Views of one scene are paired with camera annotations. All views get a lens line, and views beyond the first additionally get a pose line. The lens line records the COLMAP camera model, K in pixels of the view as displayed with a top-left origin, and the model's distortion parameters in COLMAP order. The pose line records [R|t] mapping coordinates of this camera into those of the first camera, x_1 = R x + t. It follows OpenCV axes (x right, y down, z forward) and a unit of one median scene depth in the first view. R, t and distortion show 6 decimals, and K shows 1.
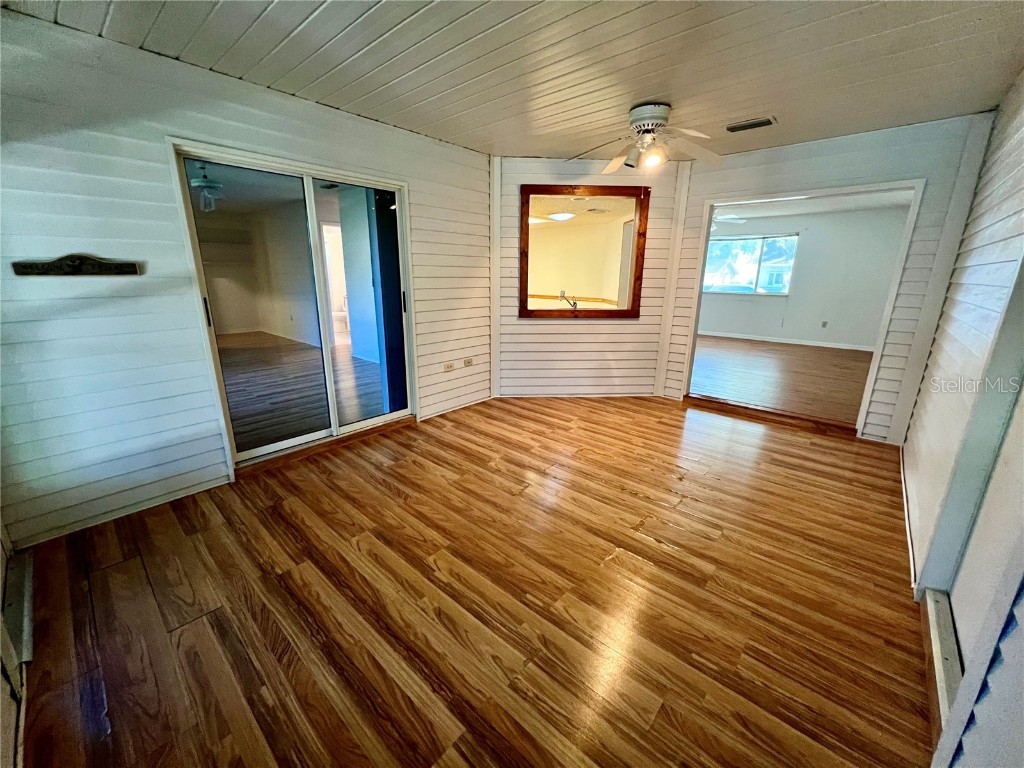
lens RADIAL K [[405.0, 0, 494.0], [0, 405.0, 399.2], [0, 0, 1]] dist [-0.000848, 0.000067]
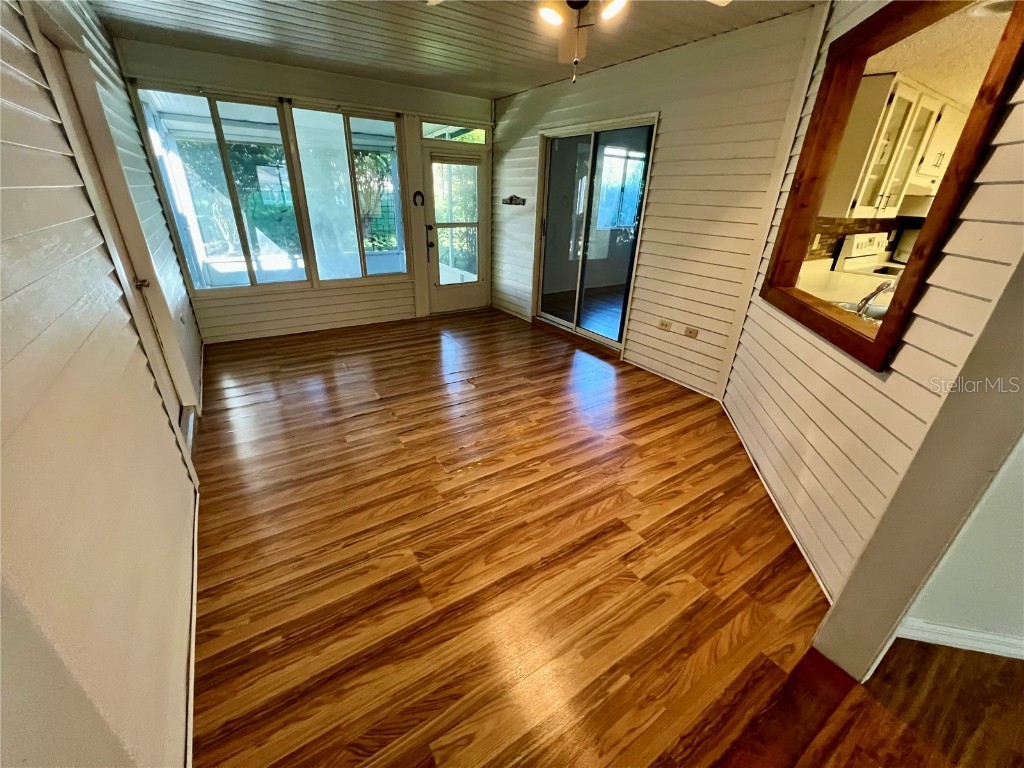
lens RADIAL K [[409.3, 0, 510.5], [0, 409.3, 386.1], [0, 0, 1]] dist [-0.002745, 0.000426]
pose [[-0.239453, 0.396641, -0.886193, 0.805910], [-0.319494, 0.829723, 0.457694, -0.268661], [0.916835, 0.392730, -0.071955, 0.825958]]
